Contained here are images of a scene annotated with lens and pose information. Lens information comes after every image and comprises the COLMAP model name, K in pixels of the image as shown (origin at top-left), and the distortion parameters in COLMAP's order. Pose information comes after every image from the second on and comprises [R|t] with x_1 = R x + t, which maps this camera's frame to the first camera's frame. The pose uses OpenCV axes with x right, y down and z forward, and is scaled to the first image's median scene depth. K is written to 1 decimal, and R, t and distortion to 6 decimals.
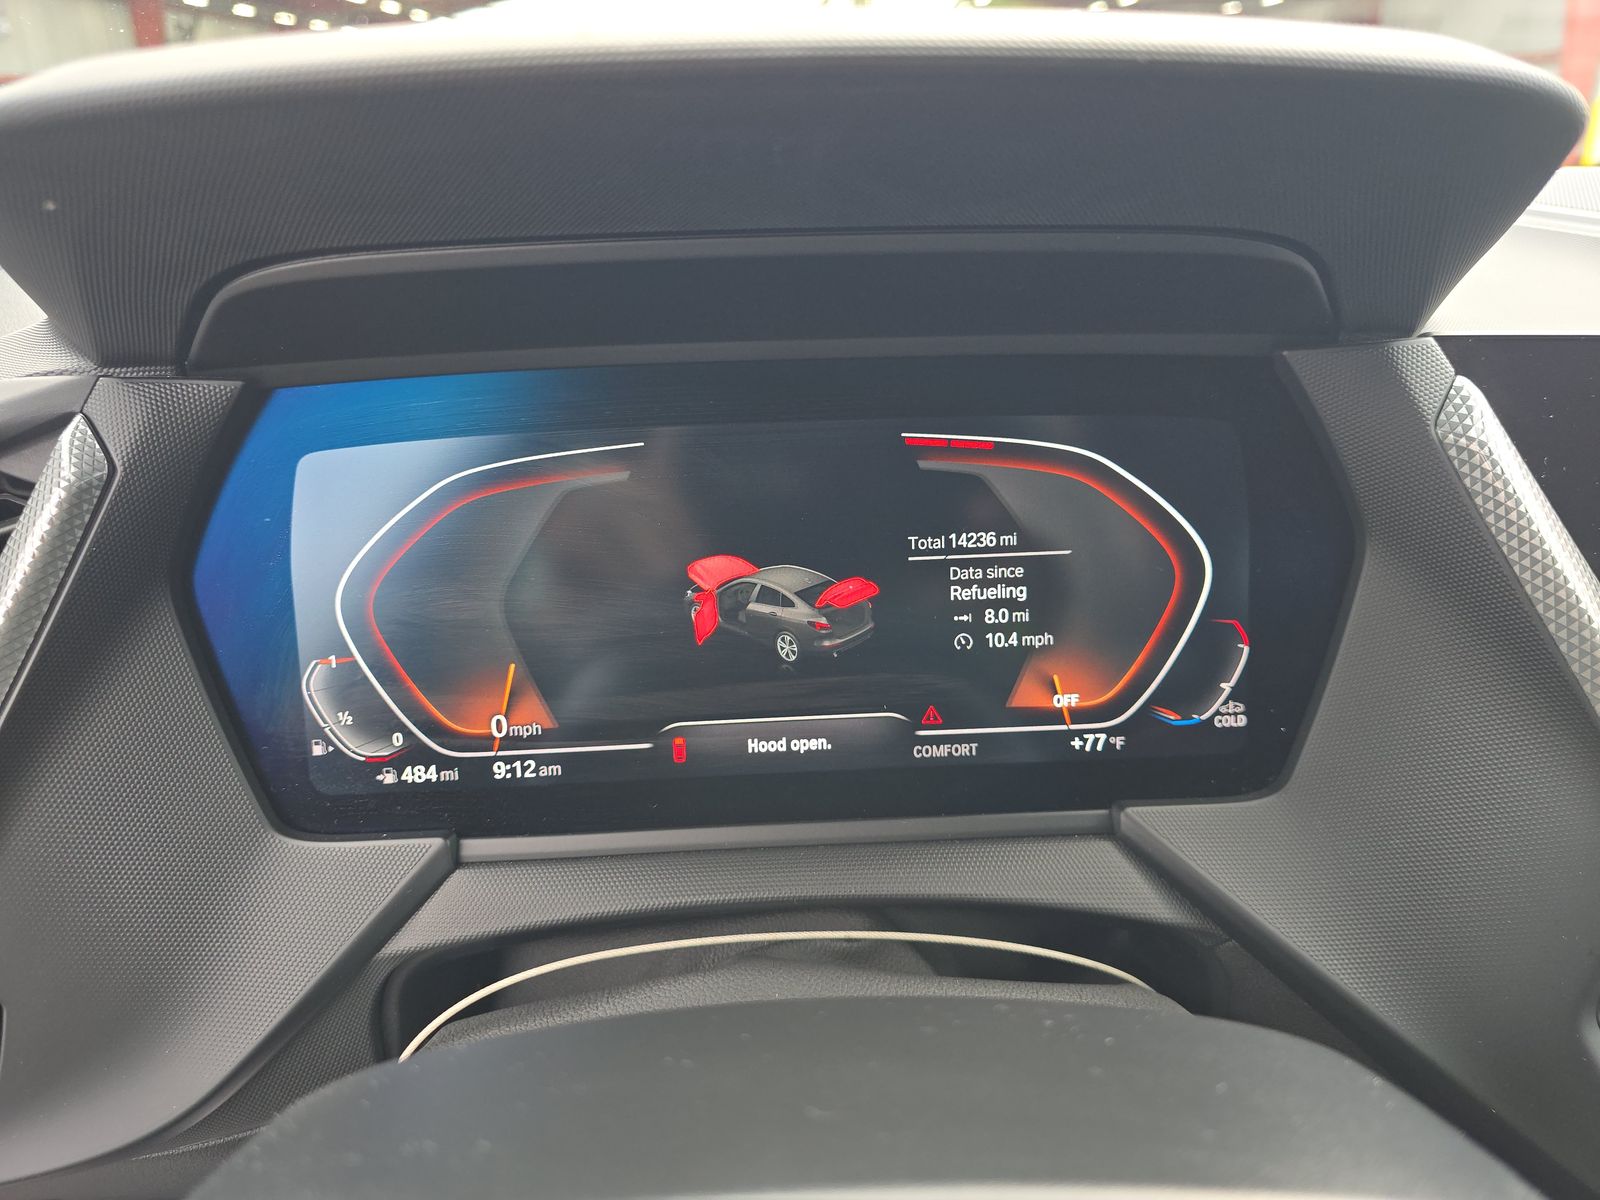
lens RADIAL K [[1101.3, 0, 798.3], [0, 1101.3, 605.4], [0, 0, 1]] dist [0.004335, -0.021154]
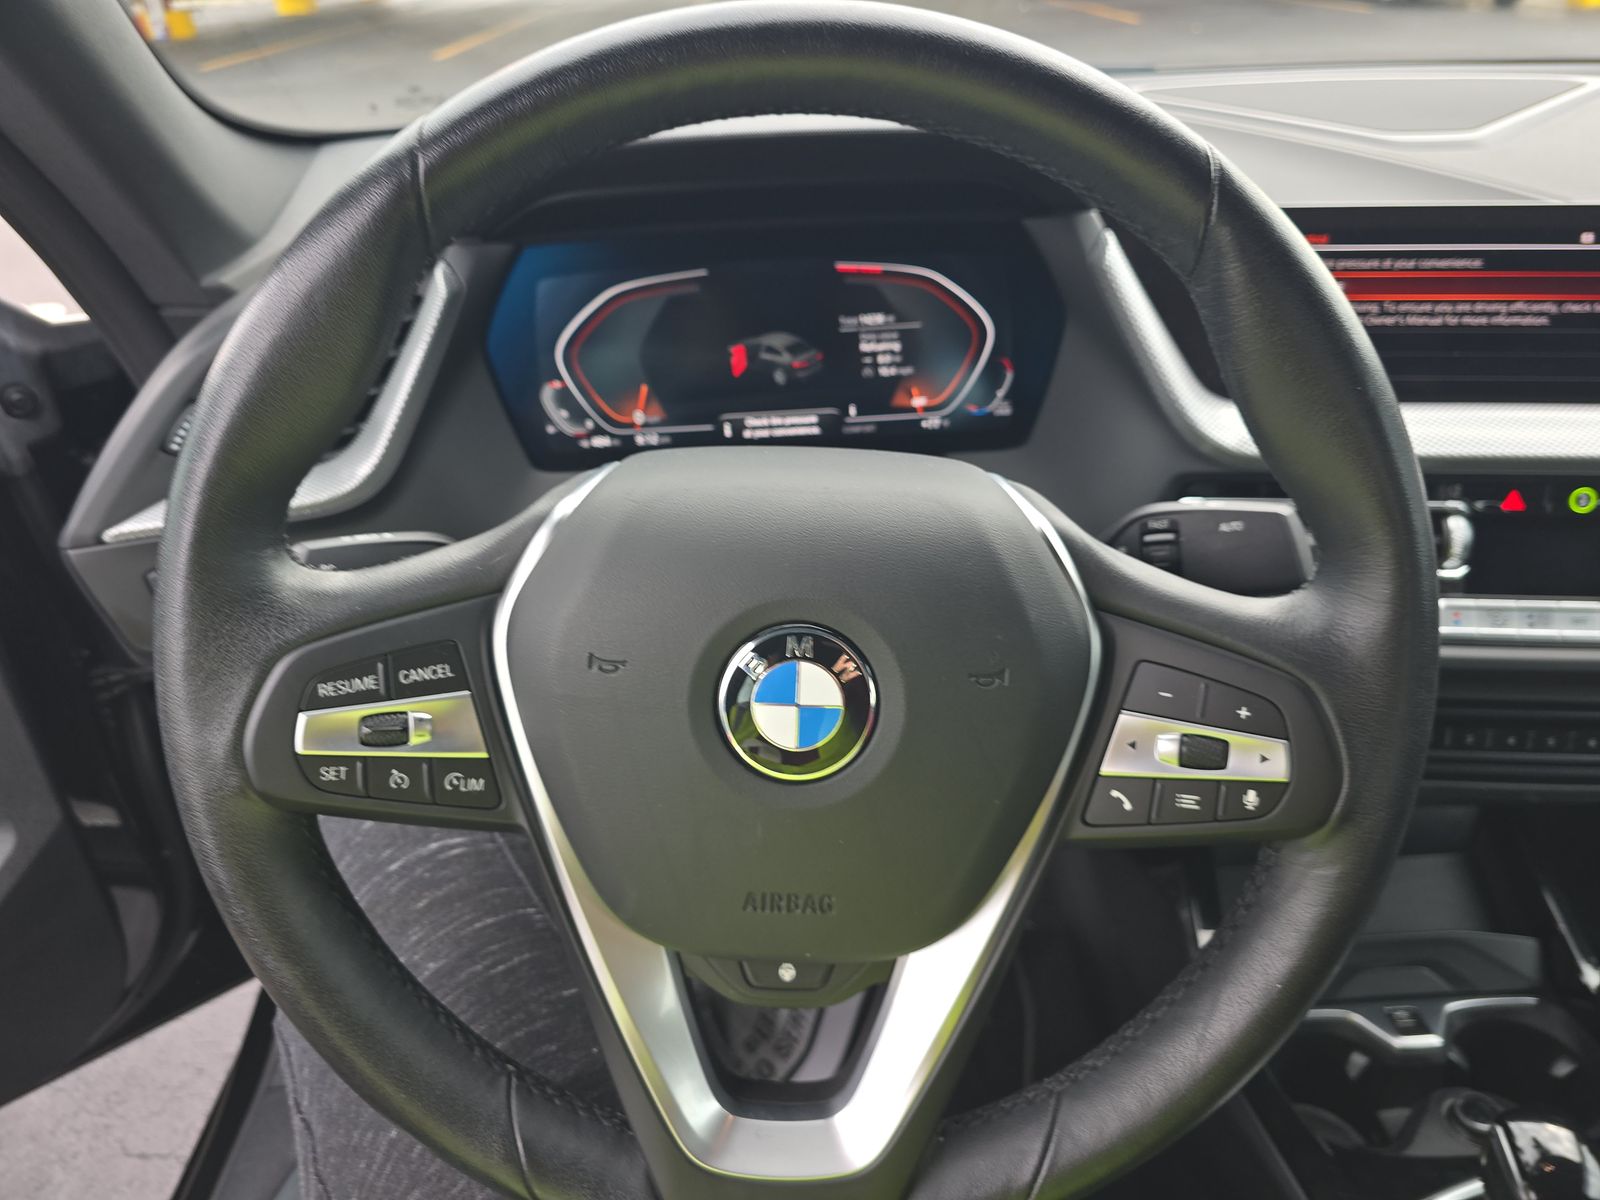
lens RADIAL K [[1101.3, 0, 797.3], [0, 1101.3, 605.4], [0, 0, 1]] dist [0.004335, -0.021154]
pose [[0.999020, -0.002522, -0.044199, 0.110224], [0.010986, 0.981266, 0.192343, 0.062431], [0.042886, -0.192640, 0.980332, -1.040041]]
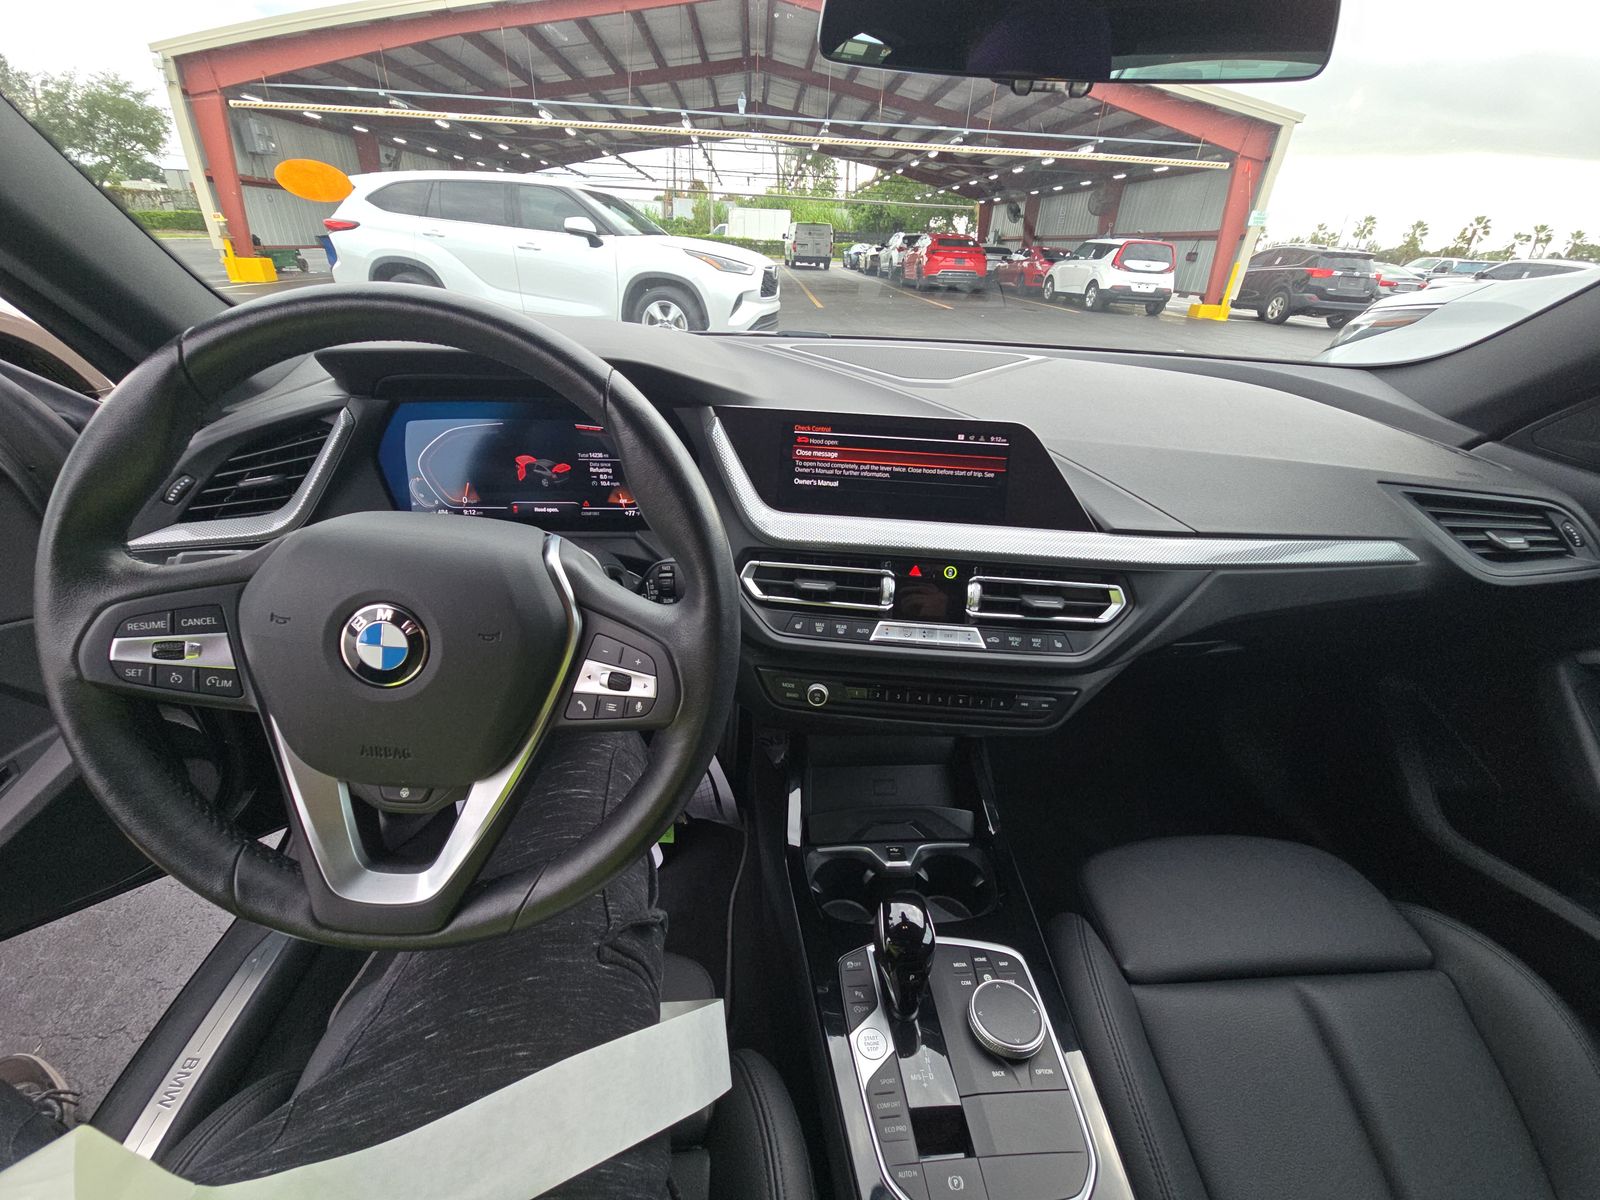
lens RADIAL K [[637.1, 0, 788.9], [0, 637.1, 600.7], [0, 0, 1]] dist [0.002011, -0.000308]
pose [[0.998585, 0.047803, 0.023281, 0.767282], [-0.050749, 0.987521, 0.149085, 0.069354], [-0.015864, -0.150055, 0.988550, -1.168011]]
